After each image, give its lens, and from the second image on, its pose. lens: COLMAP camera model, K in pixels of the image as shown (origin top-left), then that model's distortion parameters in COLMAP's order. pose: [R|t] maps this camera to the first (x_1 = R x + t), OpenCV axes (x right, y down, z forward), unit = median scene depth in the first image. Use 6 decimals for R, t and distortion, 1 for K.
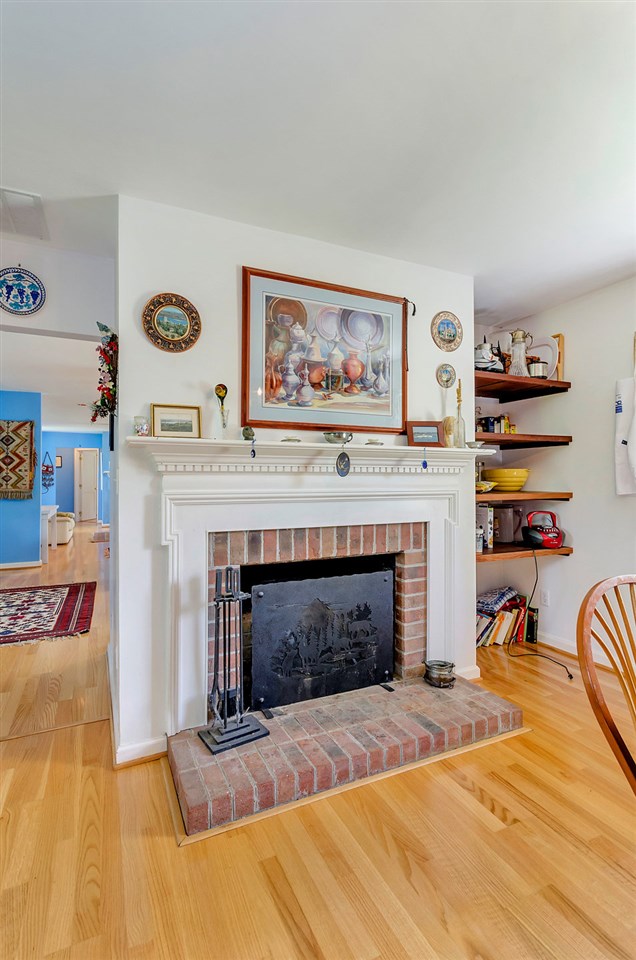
lens RADIAL K [[454.6, 0, 318.0], [0, 454.6, 480.0], [0, 0, 1]] dist [0.002270, -0.000164]
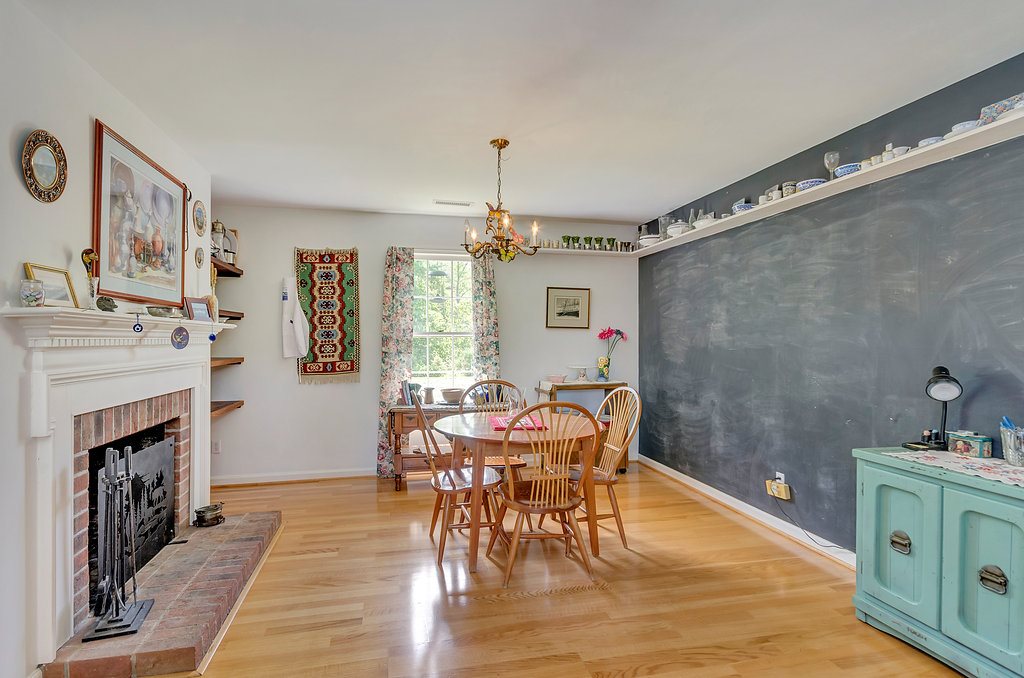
lens RADIAL K [[484.9, 0, 512.0], [0, 484.9, 339.0], [0, 0, 1]] dist [0.002270, -0.000164]
pose [[0.195971, 0.006646, 0.980587, -0.921895], [-0.008398, 0.999952, -0.005099, -0.033087], [-0.980574, -0.007236, 0.196018, -0.004782]]
